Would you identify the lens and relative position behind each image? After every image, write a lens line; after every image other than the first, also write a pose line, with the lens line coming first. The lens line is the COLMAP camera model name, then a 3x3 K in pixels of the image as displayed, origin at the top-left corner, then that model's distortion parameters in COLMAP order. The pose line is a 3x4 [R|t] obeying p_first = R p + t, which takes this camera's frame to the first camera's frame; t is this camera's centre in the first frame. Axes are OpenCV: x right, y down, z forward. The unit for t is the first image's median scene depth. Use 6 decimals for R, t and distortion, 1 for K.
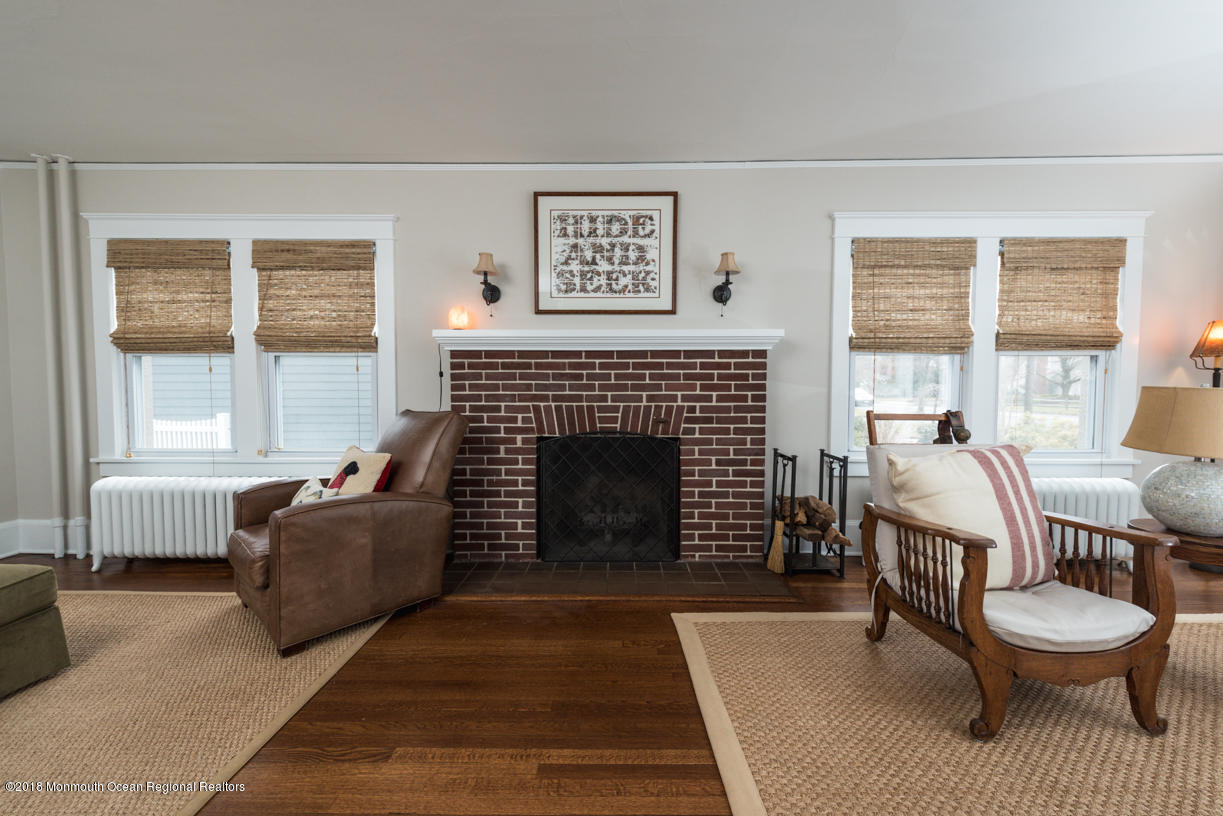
lens RADIAL K [[479.3, 0, 611.5], [0, 479.3, 408.0], [0, 0, 1]] dist [0.002361, 0.000160]
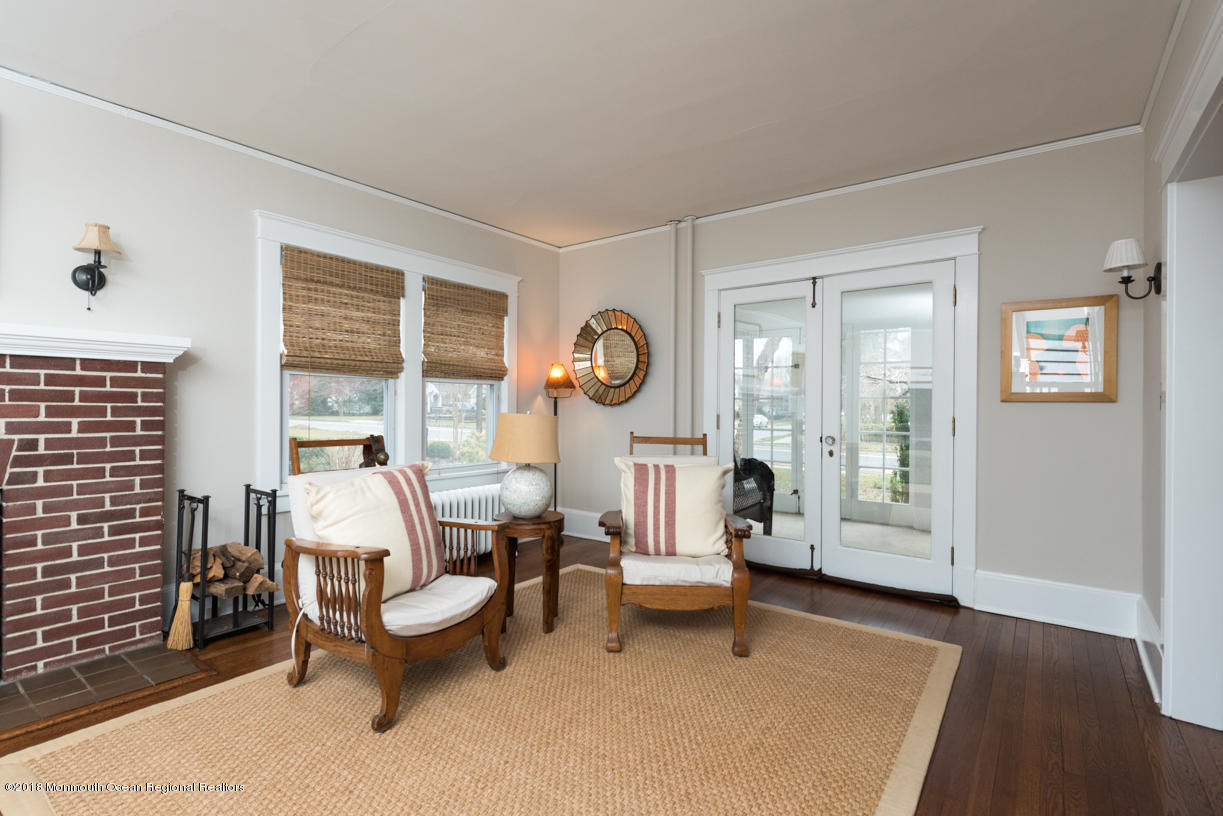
lens RADIAL K [[576.8, 0, 611.5], [0, 576.8, 408.0], [0, 0, 1]] dist [0.000190, 0.000315]
pose [[0.594200, 0.003115, 0.804311, 0.004770], [0.028615, 0.999278, -0.025010, -0.004767], [-0.803808, 0.037877, 0.593682, -0.119079]]
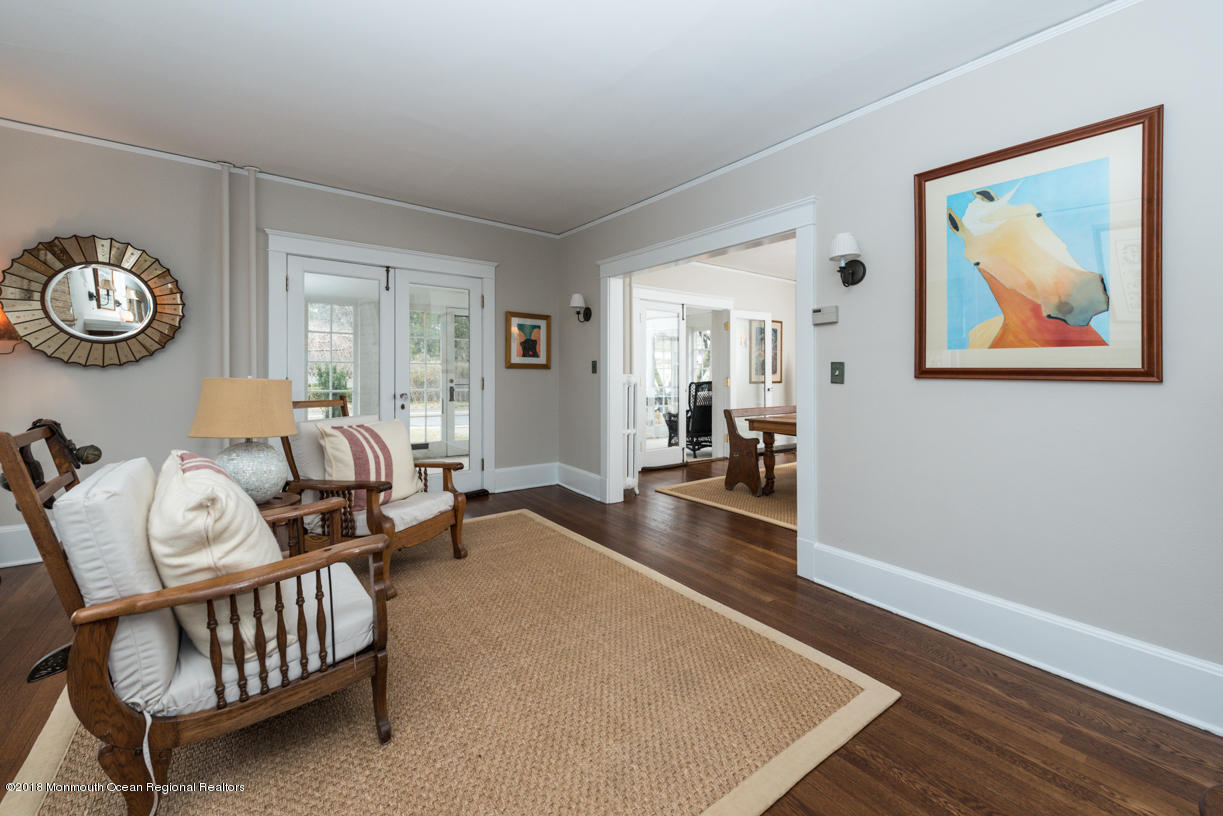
lens RADIAL K [[492.1, 0, 609.2], [0, 492.1, 374.1], [0, 0, 1]] dist [0.000632, 0.000038]
pose [[-0.598593, -0.005080, 0.801038, -0.131866], [0.025797, 0.999339, 0.025615, -0.031224], [-0.800638, 0.035997, -0.598066, 0.501528]]
